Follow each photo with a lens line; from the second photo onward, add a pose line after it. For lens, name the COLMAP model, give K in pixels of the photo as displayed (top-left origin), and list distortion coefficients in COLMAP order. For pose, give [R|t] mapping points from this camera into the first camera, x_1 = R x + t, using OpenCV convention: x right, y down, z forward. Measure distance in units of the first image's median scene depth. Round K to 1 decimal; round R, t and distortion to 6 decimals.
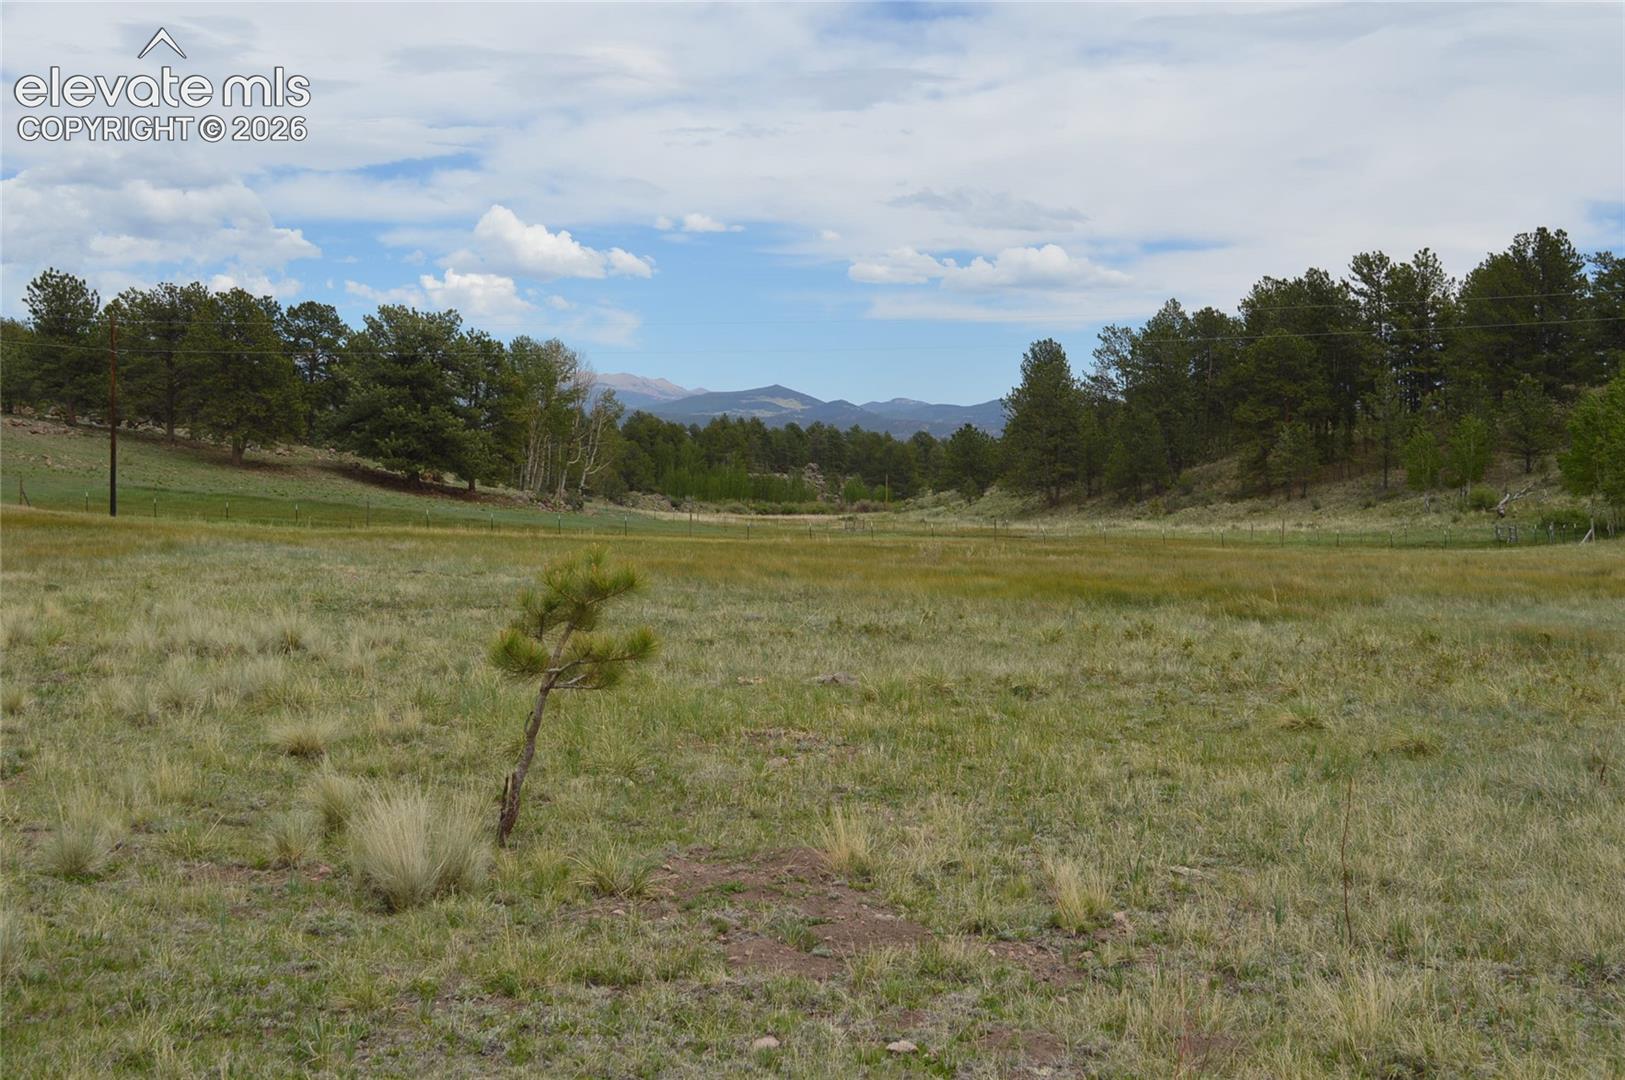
lens RADIAL K [[2031.3, 0, 812.5], [0, 2031.3, 540.0], [0, 0, 1]] dist [-0.012092, -0.021417]
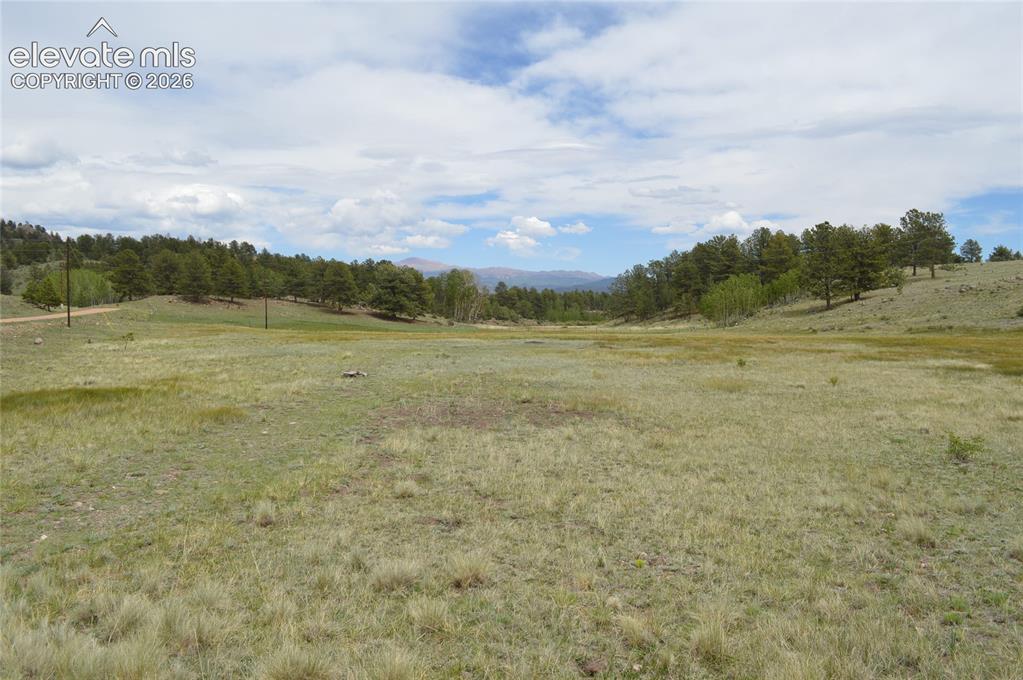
lens RADIAL K [[811.2, 0, 511.5], [0, 811.2, 340.0], [0, 0, 1]] dist [-0.067880, 0.001523]
pose [[0.979767, -0.006712, -0.200029, 0.200255], [0.007860, 0.999957, 0.004947, 0.002334], [0.199987, -0.006419, 0.979778, -0.199694]]
